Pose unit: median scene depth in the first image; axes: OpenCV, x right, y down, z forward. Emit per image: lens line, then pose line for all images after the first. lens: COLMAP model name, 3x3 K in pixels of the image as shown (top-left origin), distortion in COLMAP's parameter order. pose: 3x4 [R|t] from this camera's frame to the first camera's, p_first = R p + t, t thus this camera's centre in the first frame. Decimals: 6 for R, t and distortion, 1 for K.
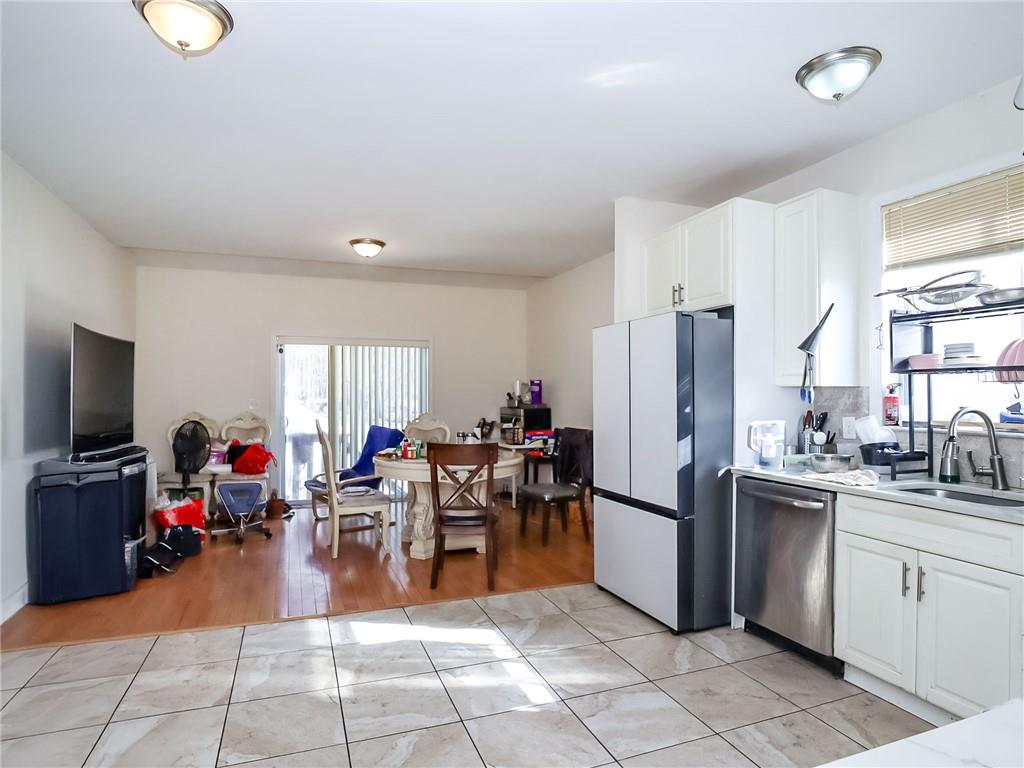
lens RADIAL K [[586.0, 0, 509.0], [0, 586.0, 368.4], [0, 0, 1]] dist [-0.062364, 0.023198]
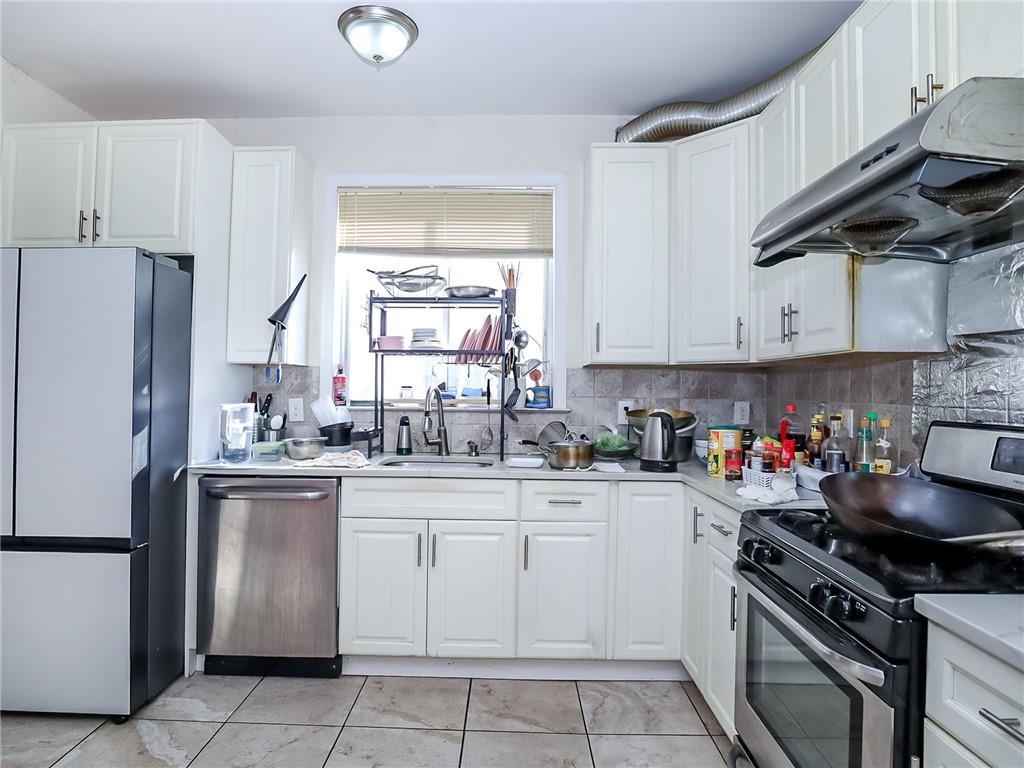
lens RADIAL K [[586.0, 0, 509.0], [0, 586.0, 368.4], [0, 0, 1]] dist [-0.062364, 0.023198]
pose [[0.366472, 0.029229, 0.929970, -0.175997], [-0.043217, 0.998962, -0.014367, 0.036210], [-0.929425, -0.034925, 0.367355, 0.348860]]
